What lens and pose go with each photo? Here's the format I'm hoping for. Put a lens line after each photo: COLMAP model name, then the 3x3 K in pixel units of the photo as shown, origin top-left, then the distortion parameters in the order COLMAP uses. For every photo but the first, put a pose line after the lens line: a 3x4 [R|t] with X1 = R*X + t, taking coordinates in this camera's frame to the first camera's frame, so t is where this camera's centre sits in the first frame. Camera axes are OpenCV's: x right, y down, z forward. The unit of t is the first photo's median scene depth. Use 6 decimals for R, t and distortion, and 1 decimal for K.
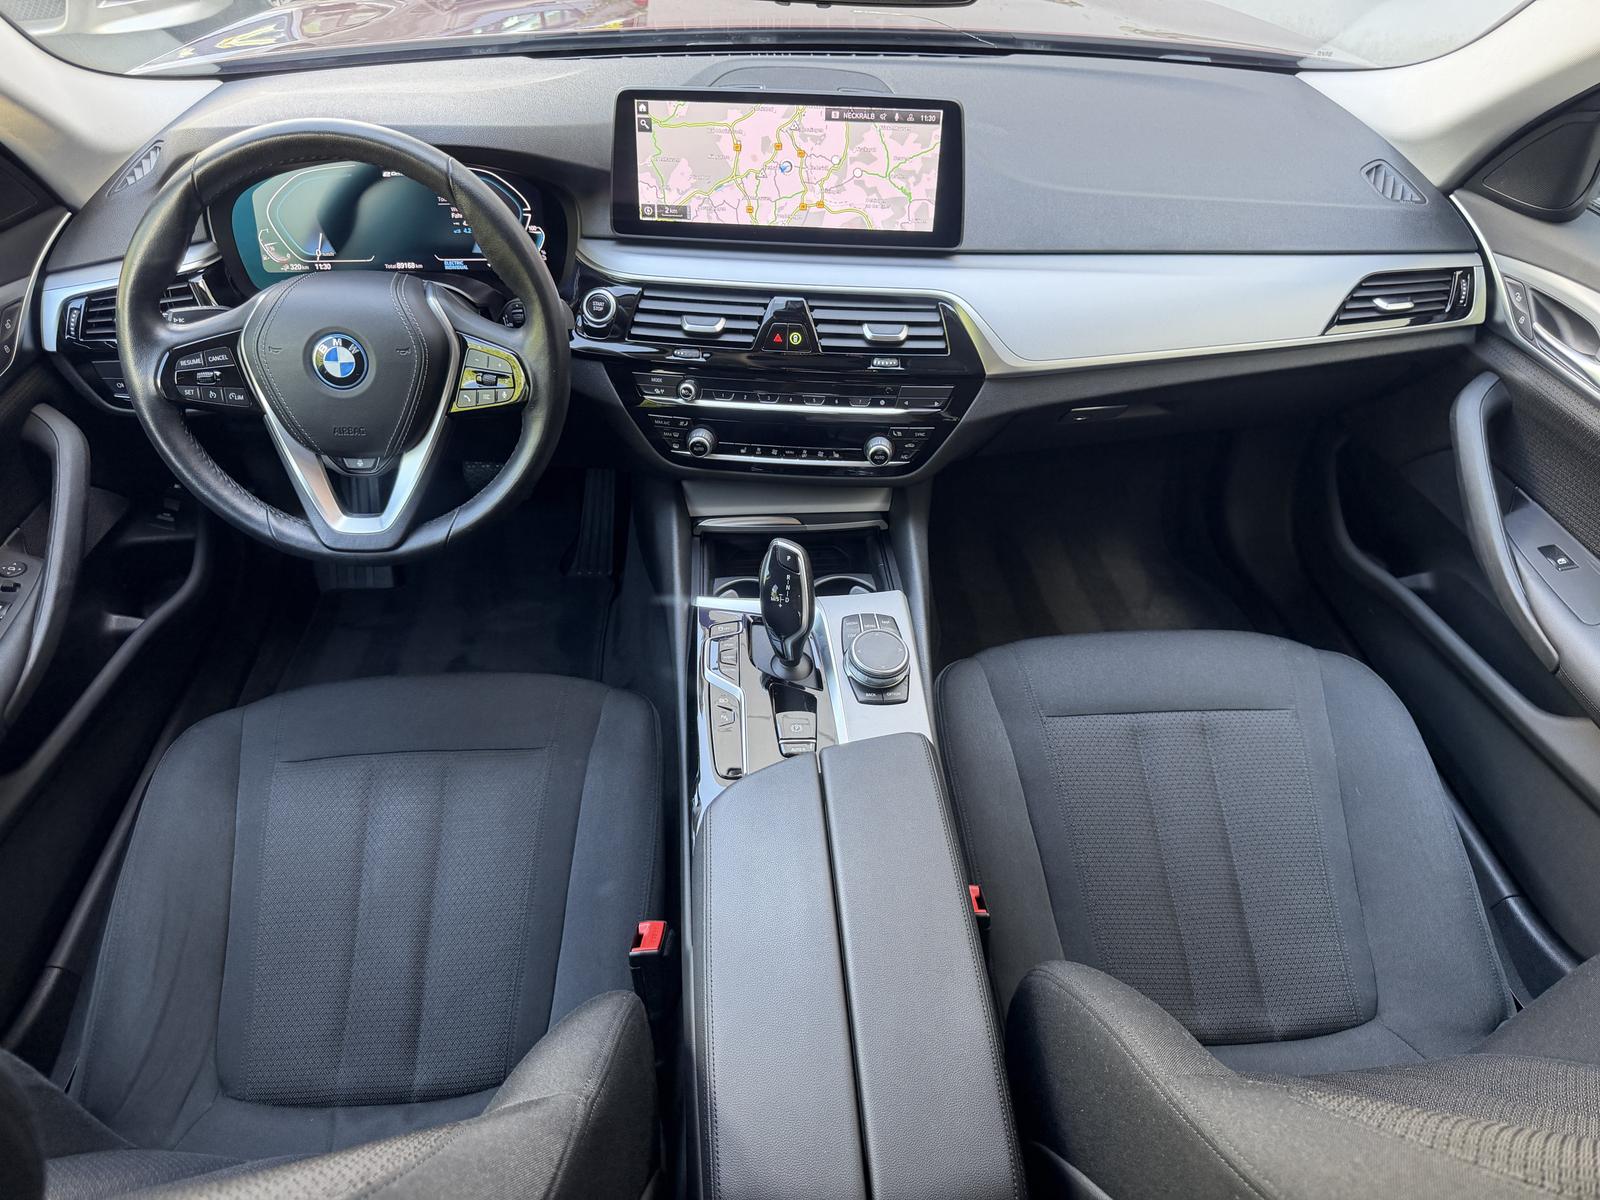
lens RADIAL K [[1142.4, 0, 793.6], [0, 1142.4, 613.2], [0, 0, 1]] dist [0.013438, -0.034654]
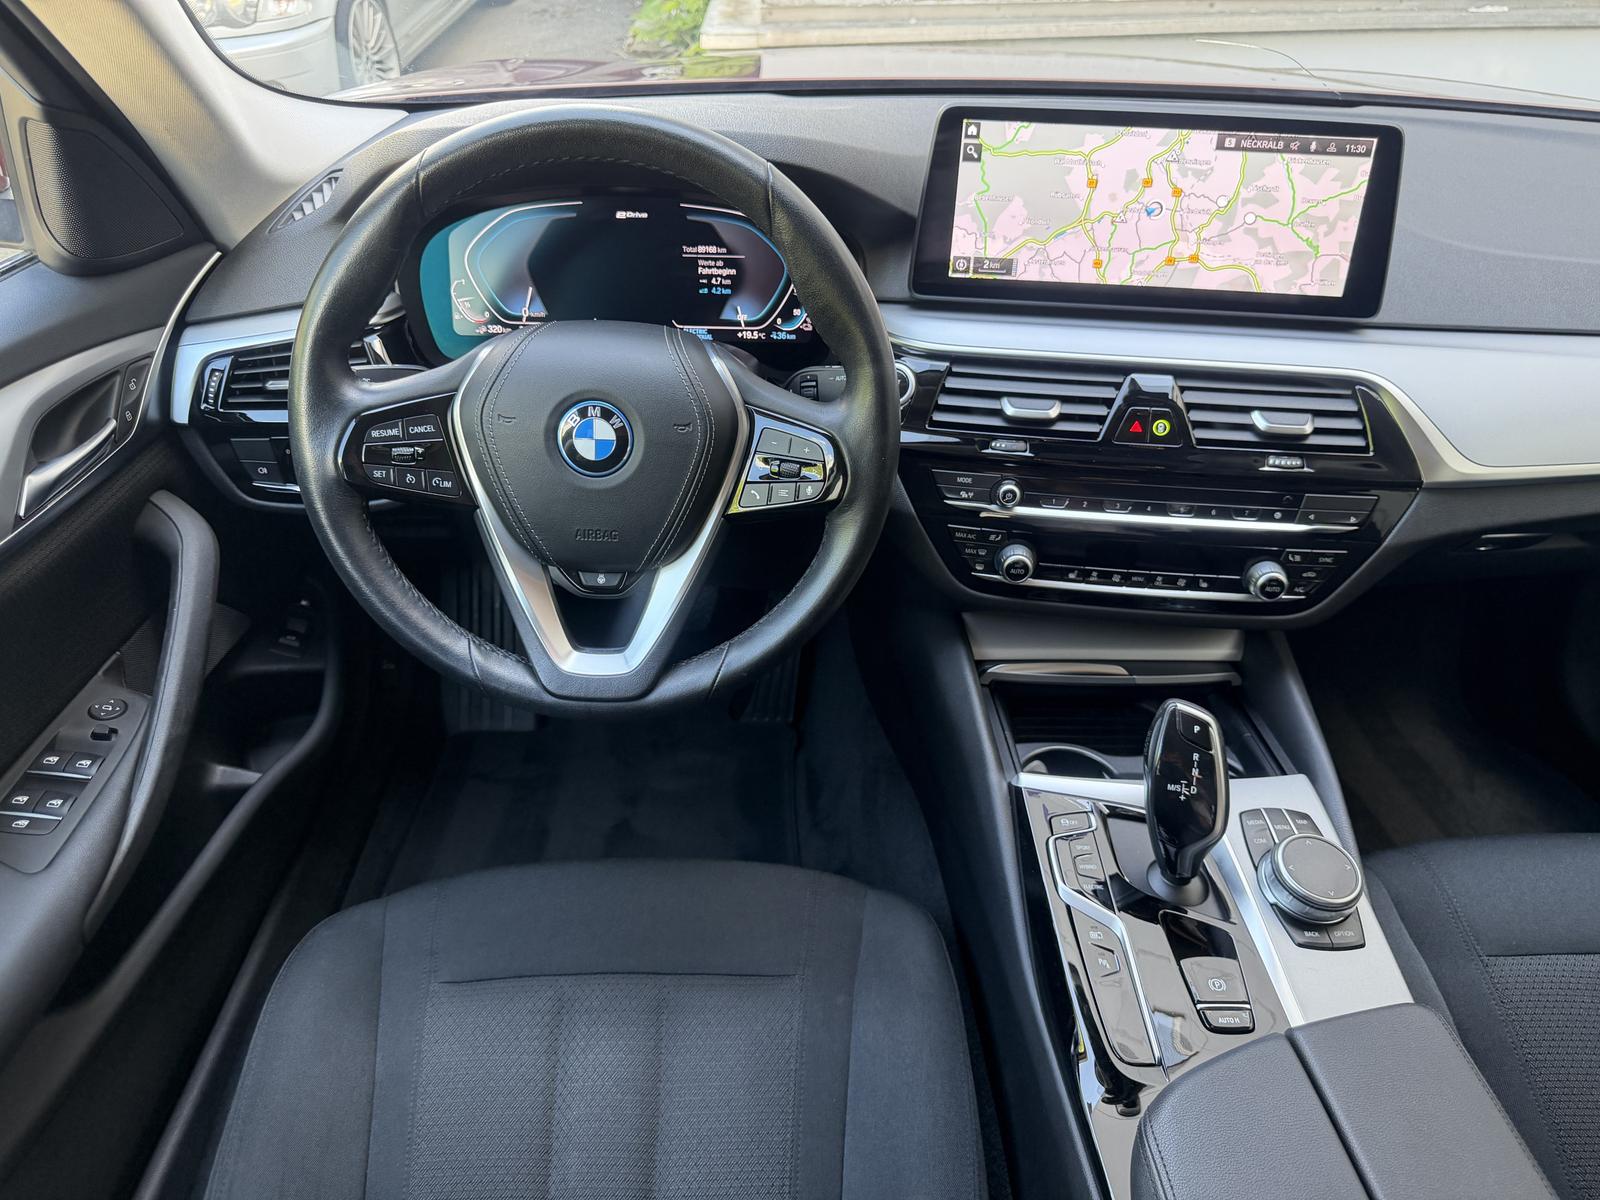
lens RADIAL K [[1142.4, 0, 784.2], [0, 1142.4, 607.1], [0, 0, 1]] dist [0.013438, -0.034654]
pose [[0.999031, 0.028097, -0.033888, -0.218660], [-0.031853, 0.992747, -0.115924, -0.030820], [0.030385, 0.116891, 0.992680, 0.265883]]
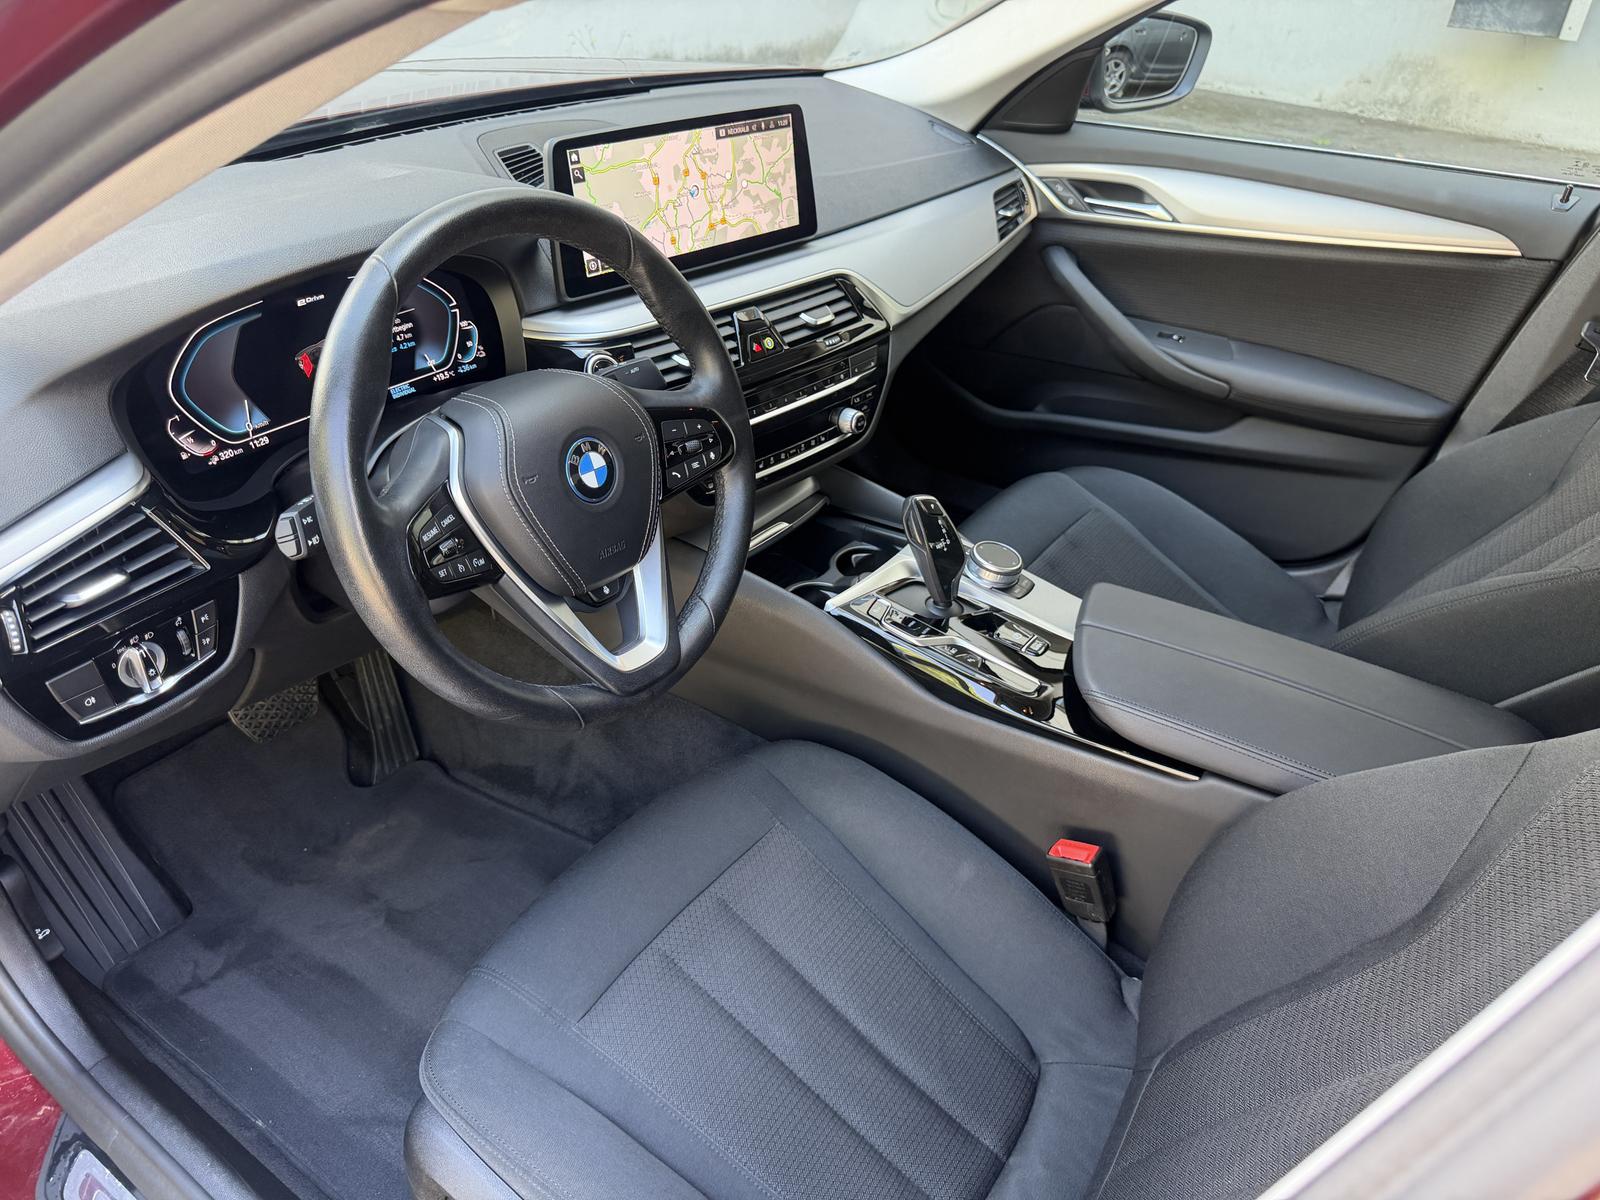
lens RADIAL K [[1142.4, 0, 783.7], [0, 1142.4, 625.0], [0, 0, 1]] dist [0.013438, -0.034654]
pose [[0.629527, -0.425545, 0.650082, -0.778867], [0.476530, 0.872306, 0.109551, -0.126648], [-0.613690, 0.240819, 0.751925, 0.277937]]
